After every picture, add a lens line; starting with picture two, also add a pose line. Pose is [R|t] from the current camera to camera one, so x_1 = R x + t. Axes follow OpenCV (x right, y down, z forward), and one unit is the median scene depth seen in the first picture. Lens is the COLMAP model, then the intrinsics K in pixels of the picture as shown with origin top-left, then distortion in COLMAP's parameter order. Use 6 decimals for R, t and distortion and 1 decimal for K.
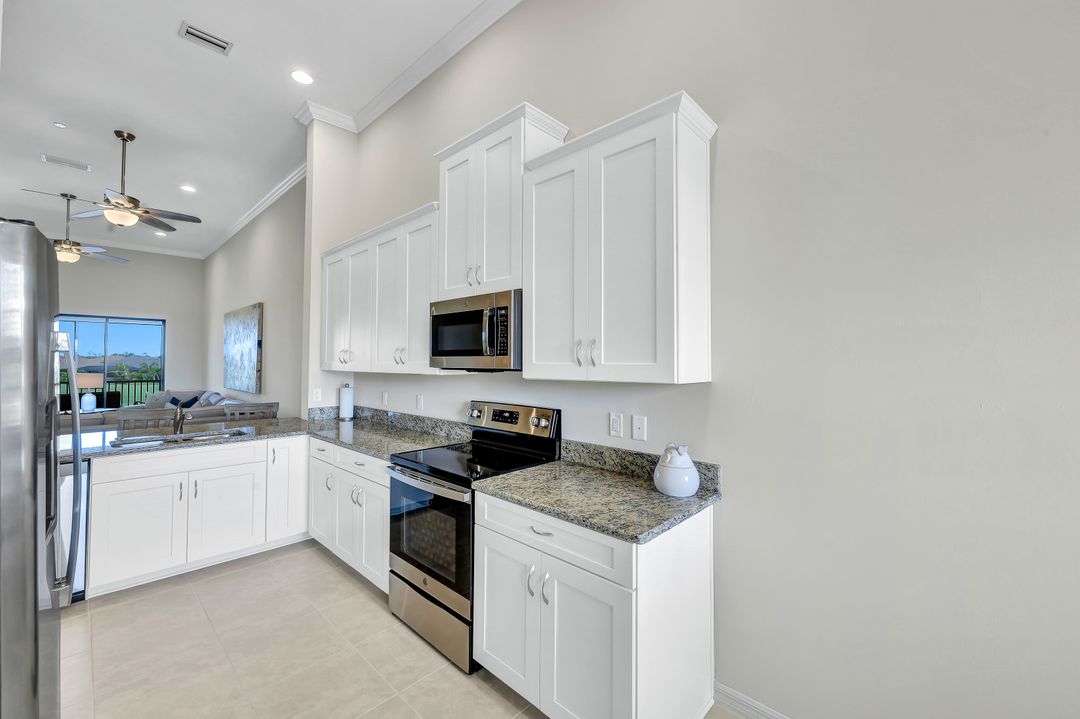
lens RADIAL K [[441.6, 0, 546.1], [0, 441.6, 350.0], [0, 0, 1]] dist [0.003326, 0.000226]
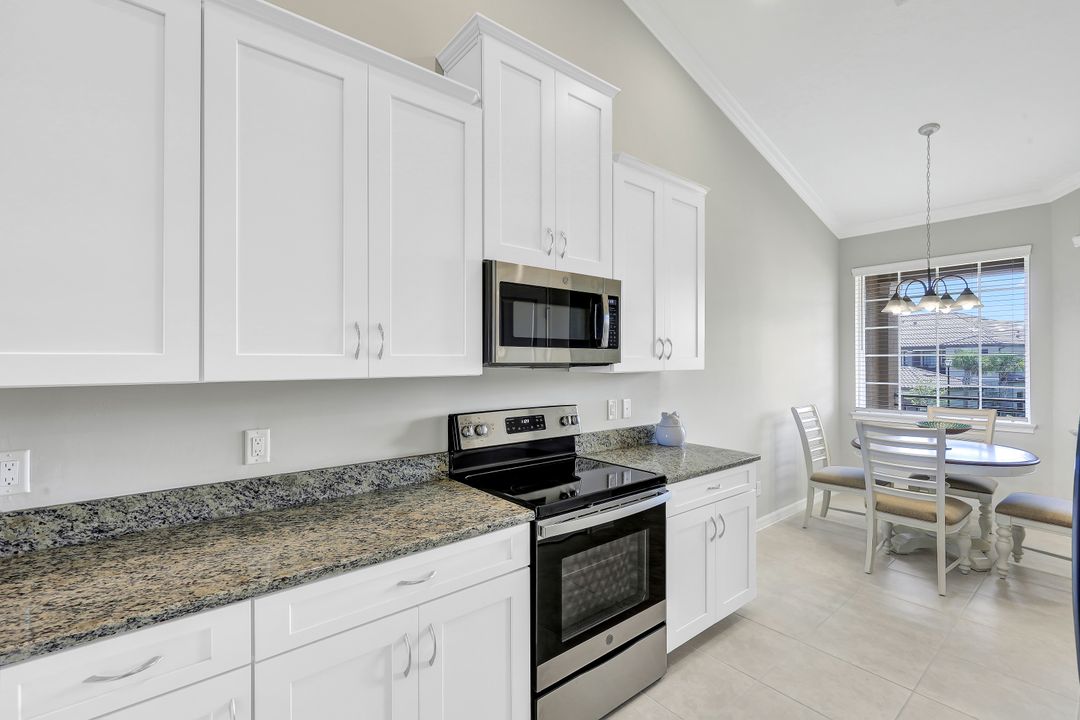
lens RADIAL K [[476.0, 0, 544.8], [0, 476.0, 357.6], [0, 0, 1]] dist [0.012197, 0.000071]
pose [[0.124371, 0.004365, 0.992226, -0.959980], [-0.023760, 0.999717, -0.001420, 0.031605], [-0.991951, -0.023399, 0.124439, 0.875515]]
